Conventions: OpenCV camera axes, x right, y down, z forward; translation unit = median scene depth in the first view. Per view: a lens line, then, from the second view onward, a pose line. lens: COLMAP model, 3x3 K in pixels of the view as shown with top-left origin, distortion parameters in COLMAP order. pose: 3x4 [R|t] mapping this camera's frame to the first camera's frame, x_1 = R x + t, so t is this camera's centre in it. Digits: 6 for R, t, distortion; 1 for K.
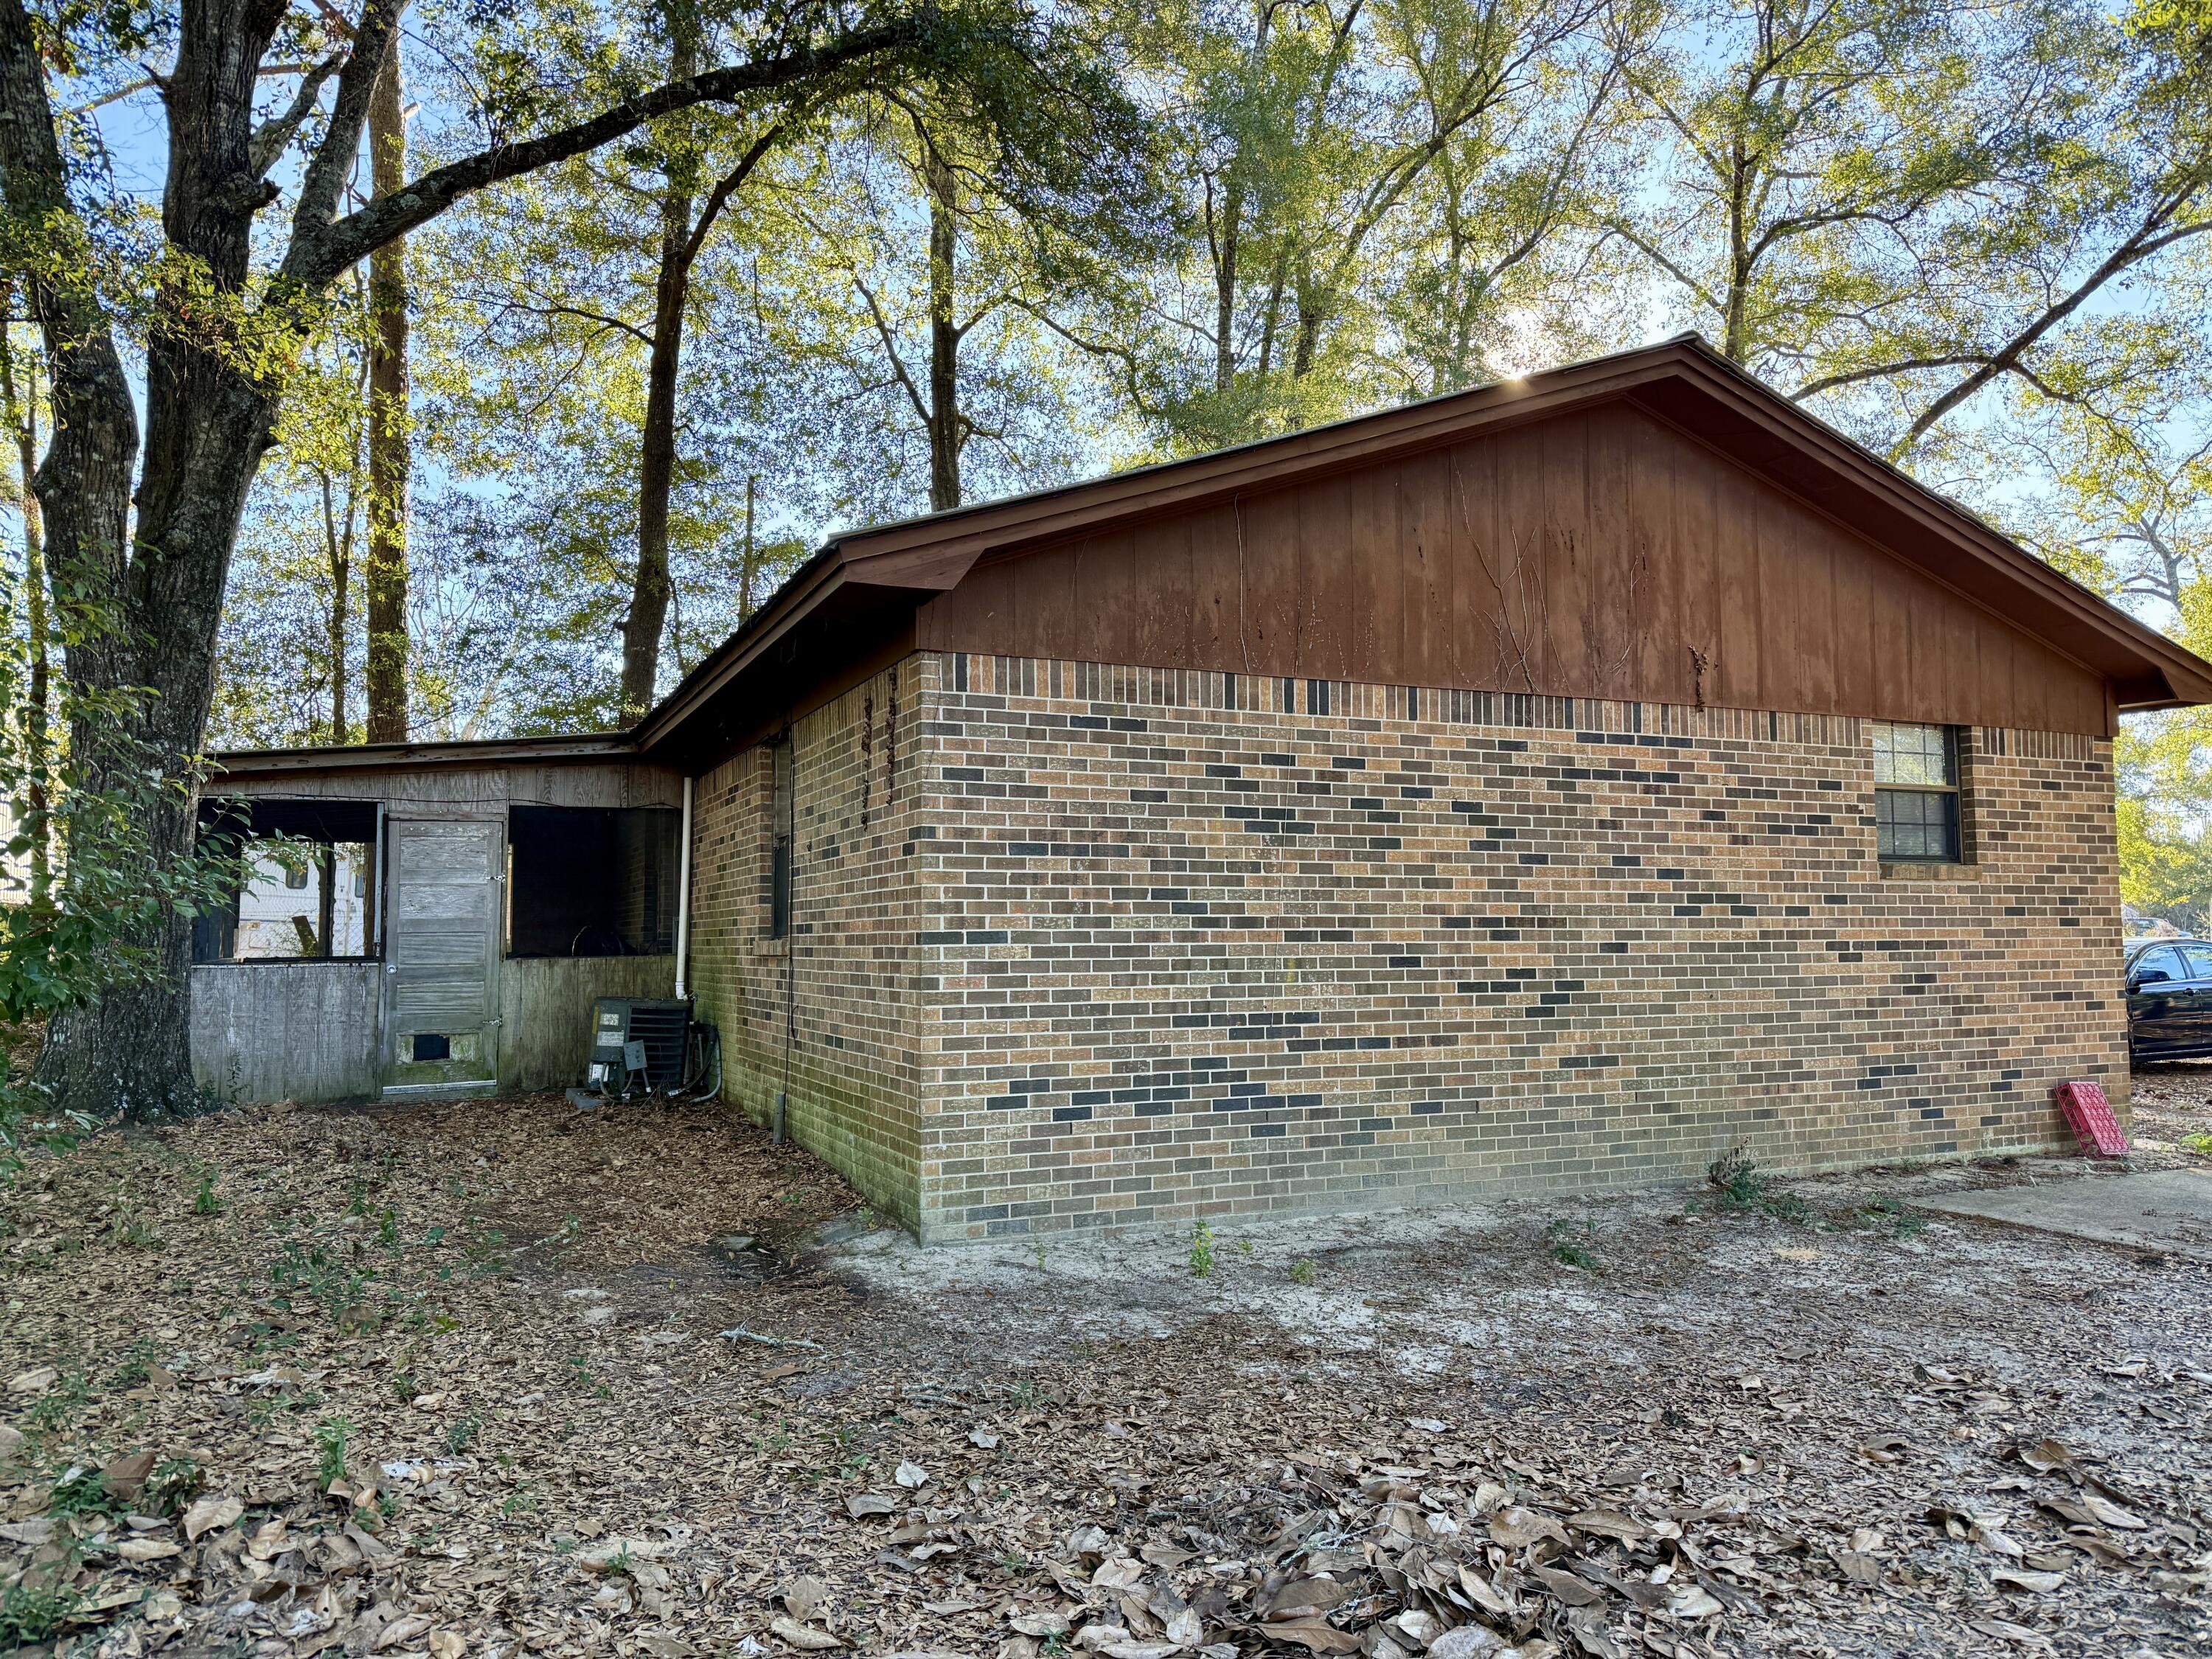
lens RADIAL K [[1564.1, 0, 1106.4], [0, 1564.1, 823.8], [0, 0, 1]] dist [0.009736, 0.000256]
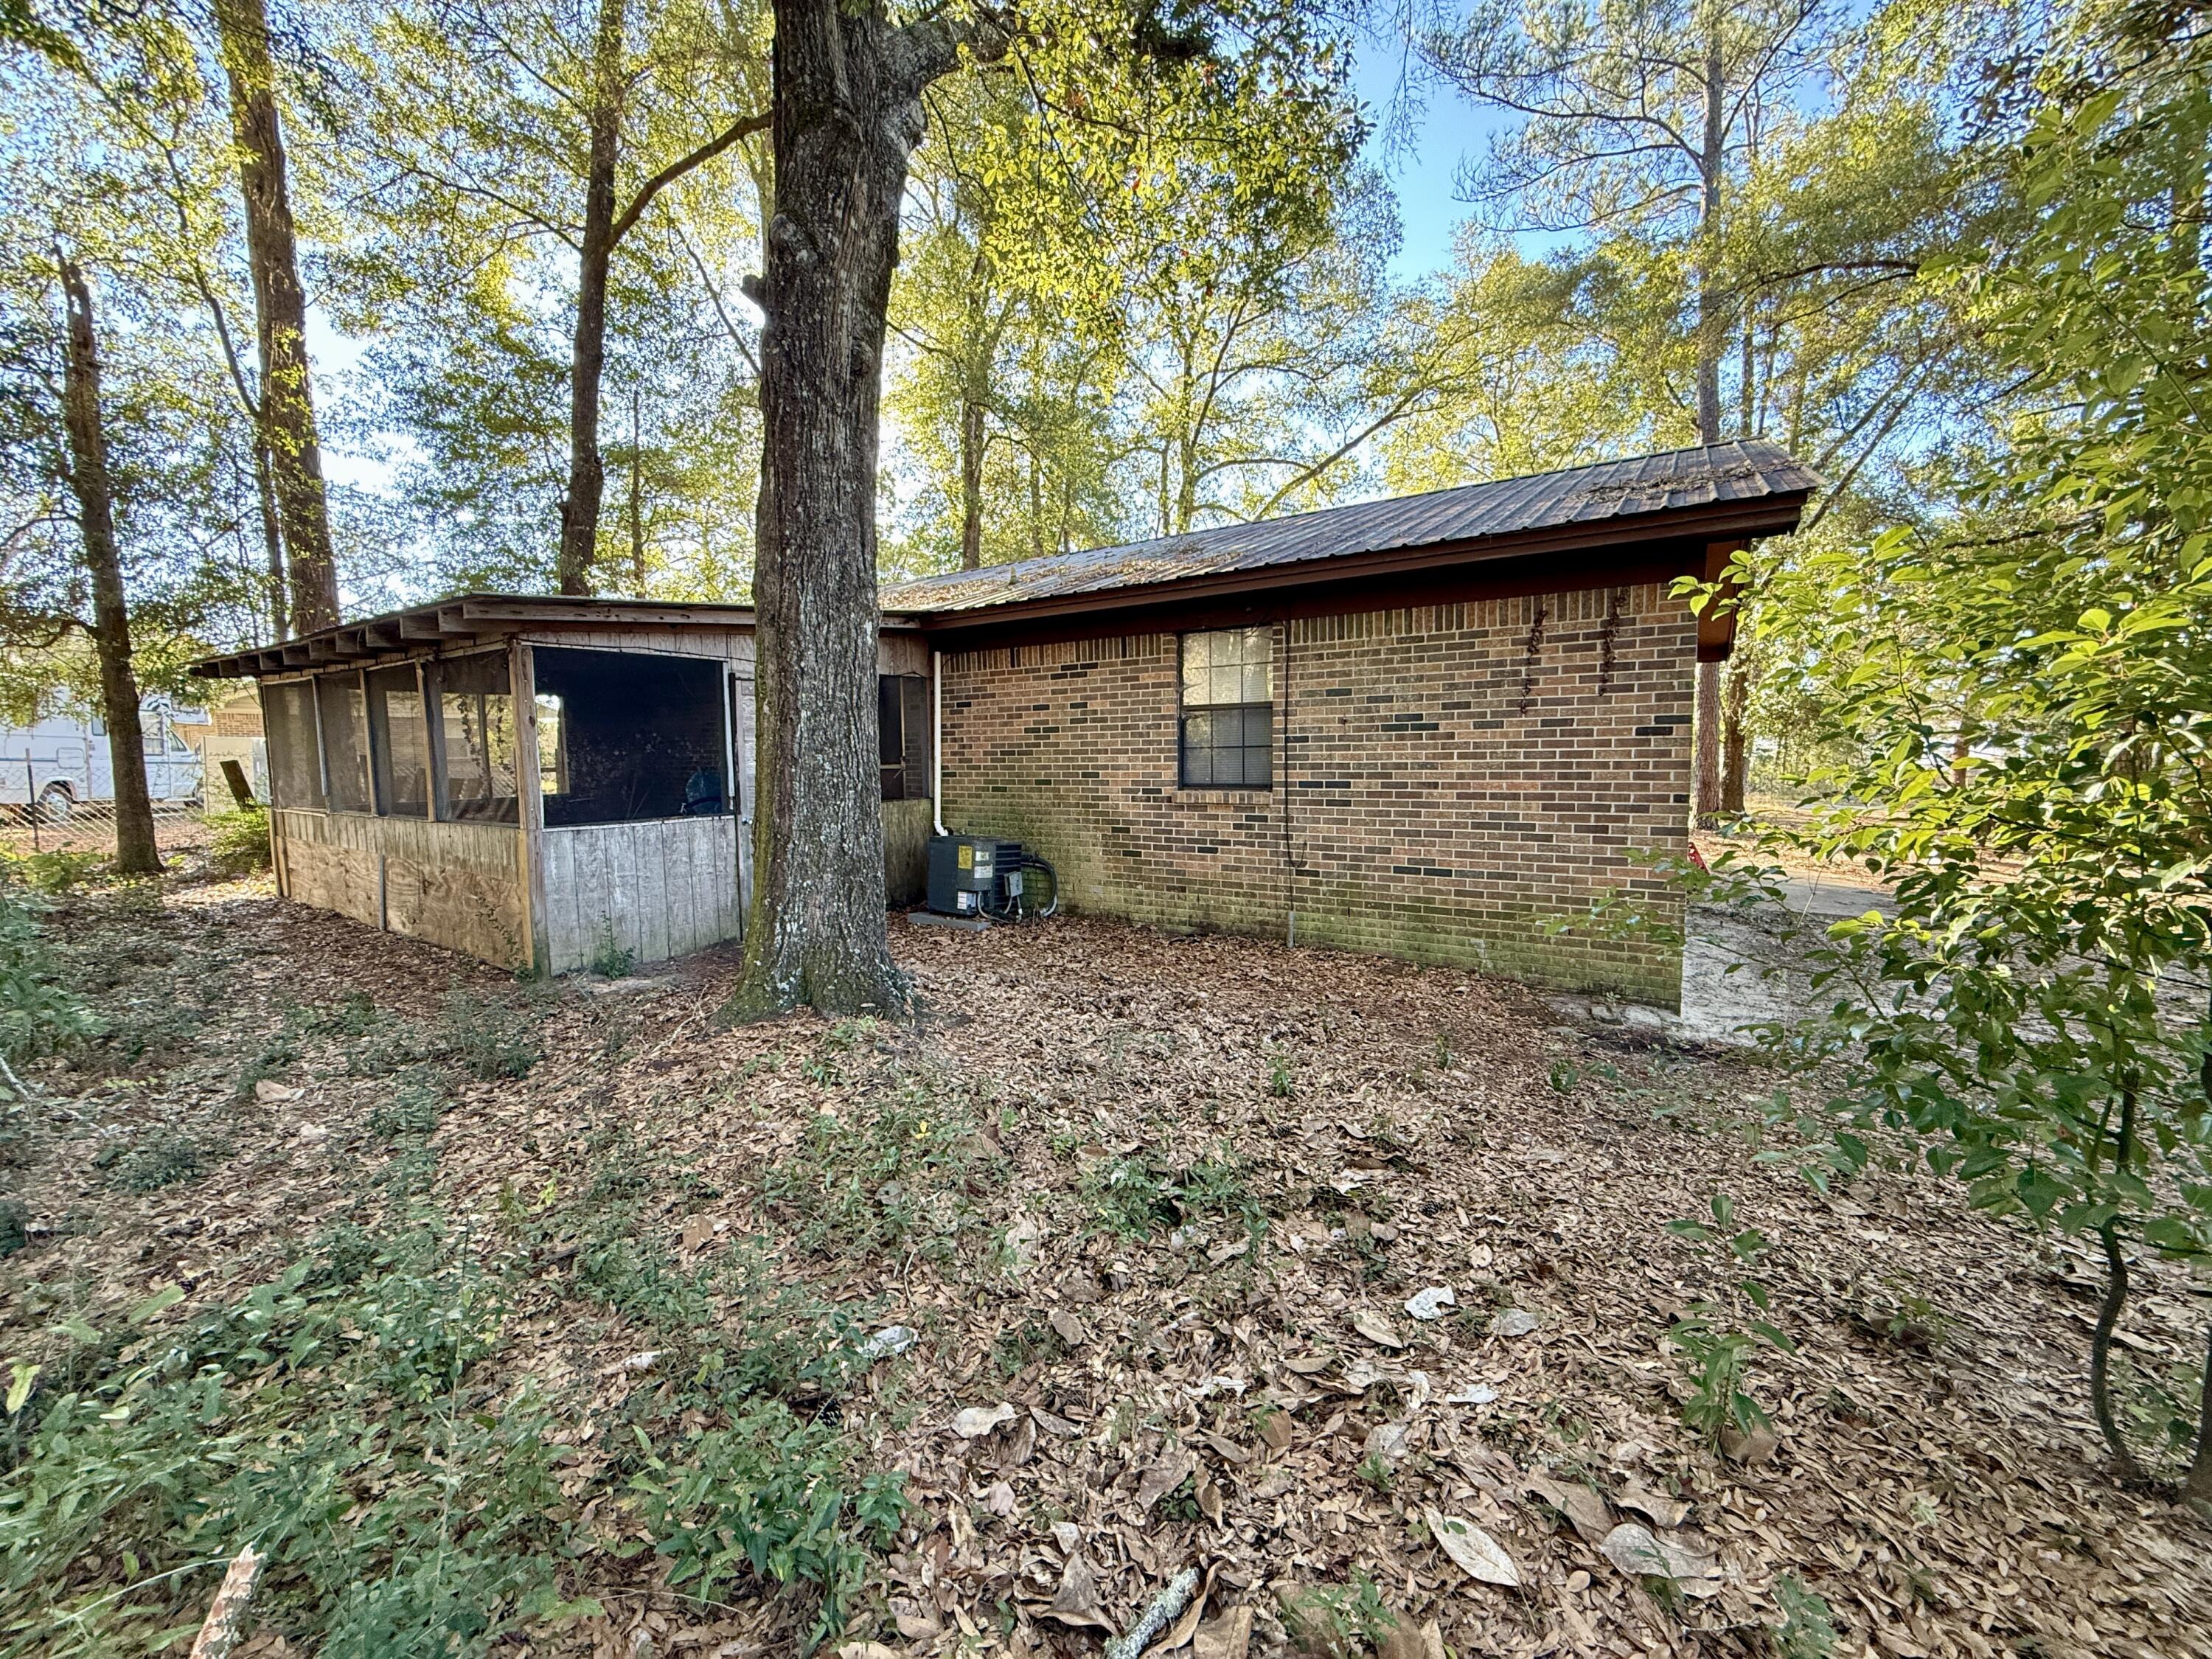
lens RADIAL K [[881.8, 0, 1107.3], [0, 881.8, 831.8], [0, 0, 1]] dist [-0.001691, -0.000079]
pose [[0.843263, -0.046717, 0.535467, -0.567111], [-0.038166, 0.988497, 0.146347, 0.002991], [-0.536145, -0.143846, 0.831780, 0.365709]]
